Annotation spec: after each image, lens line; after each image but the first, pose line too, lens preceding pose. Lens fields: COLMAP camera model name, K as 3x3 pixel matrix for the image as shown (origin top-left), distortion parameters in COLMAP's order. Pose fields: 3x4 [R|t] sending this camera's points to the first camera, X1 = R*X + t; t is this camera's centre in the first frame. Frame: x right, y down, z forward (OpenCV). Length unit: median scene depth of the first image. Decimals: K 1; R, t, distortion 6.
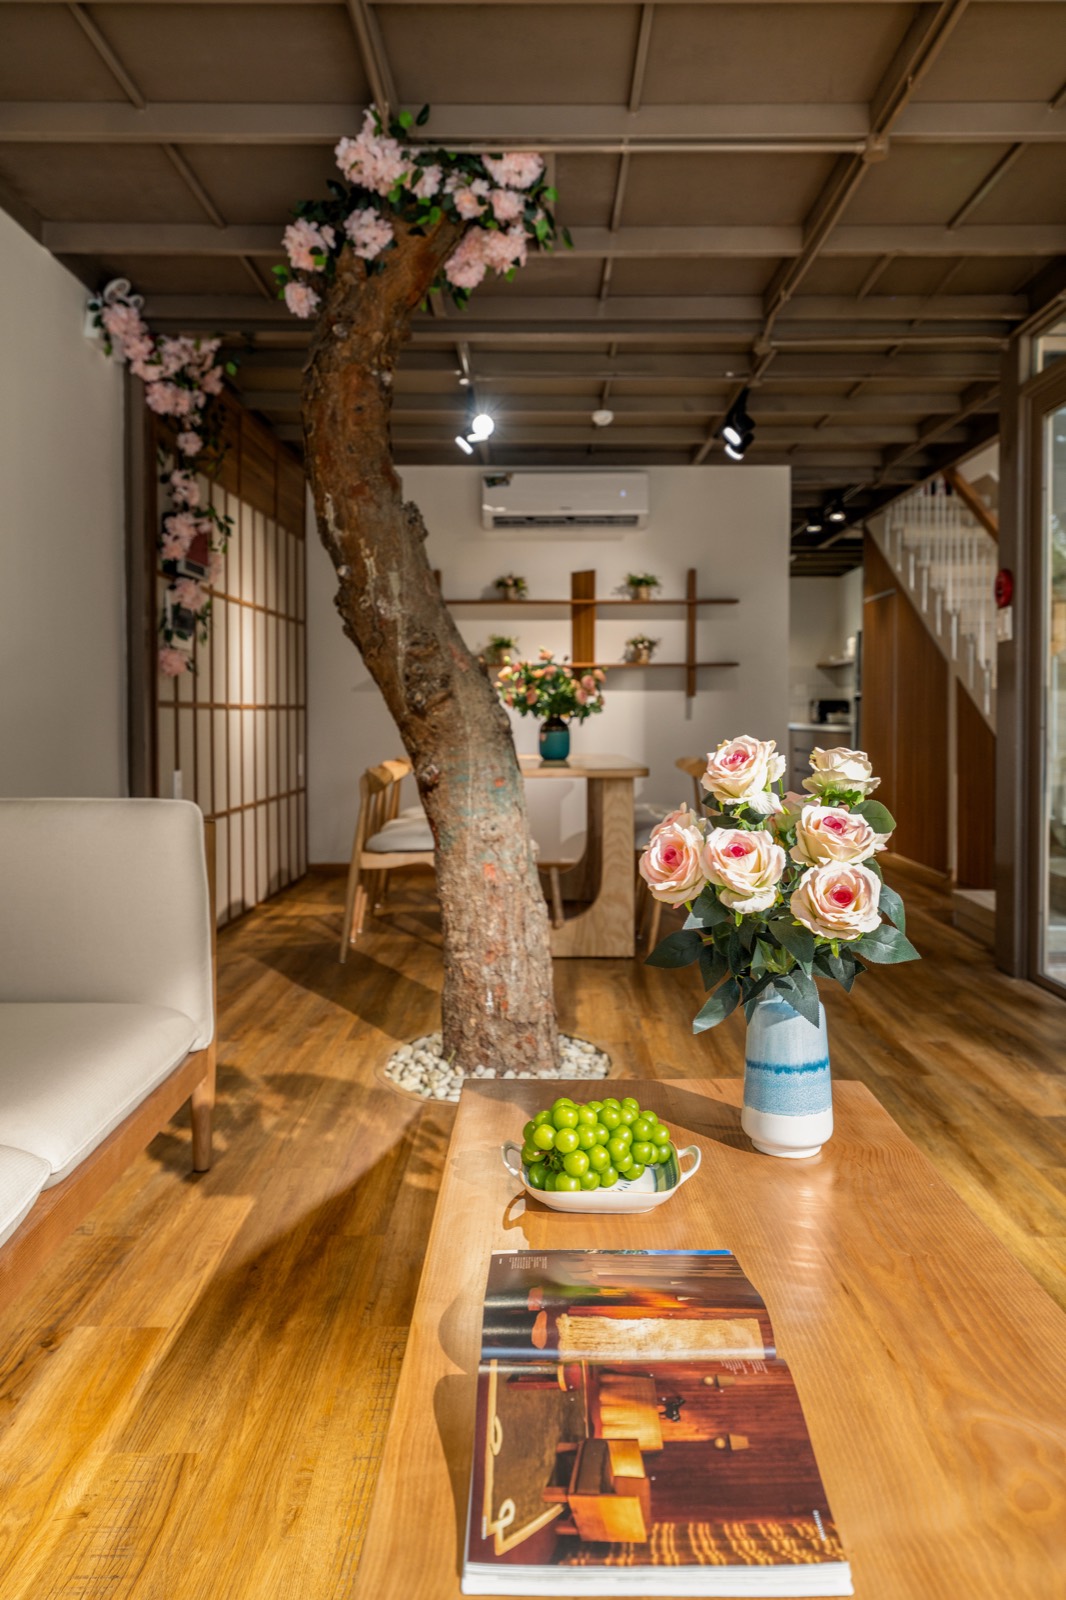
lens RADIAL K [[1082.8, 0, 535.1], [0, 1082.8, 725.8], [0, 0, 1]] dist [0.001081, -0.002182]
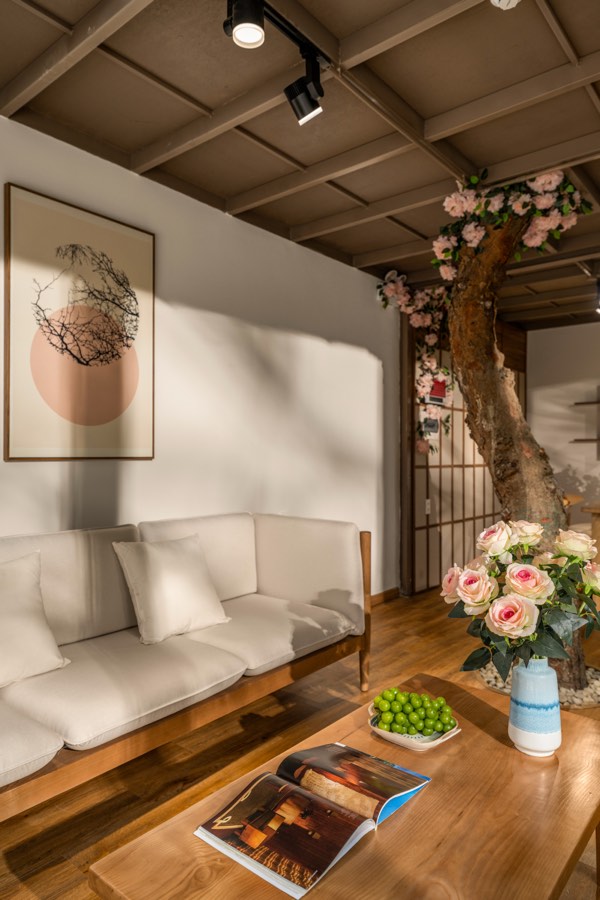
lens RADIAL K [[585.5, 0, 300.0], [0, 585.5, 450.0], [0, 0, 1]] dist [-0.000954, 0.000027]
pose [[0.771791, -0.005734, -0.635850, 0.272715], [-0.007014, 0.999822, -0.017530, -0.044740], [0.635838, 0.017989, 0.771613, -0.007562]]
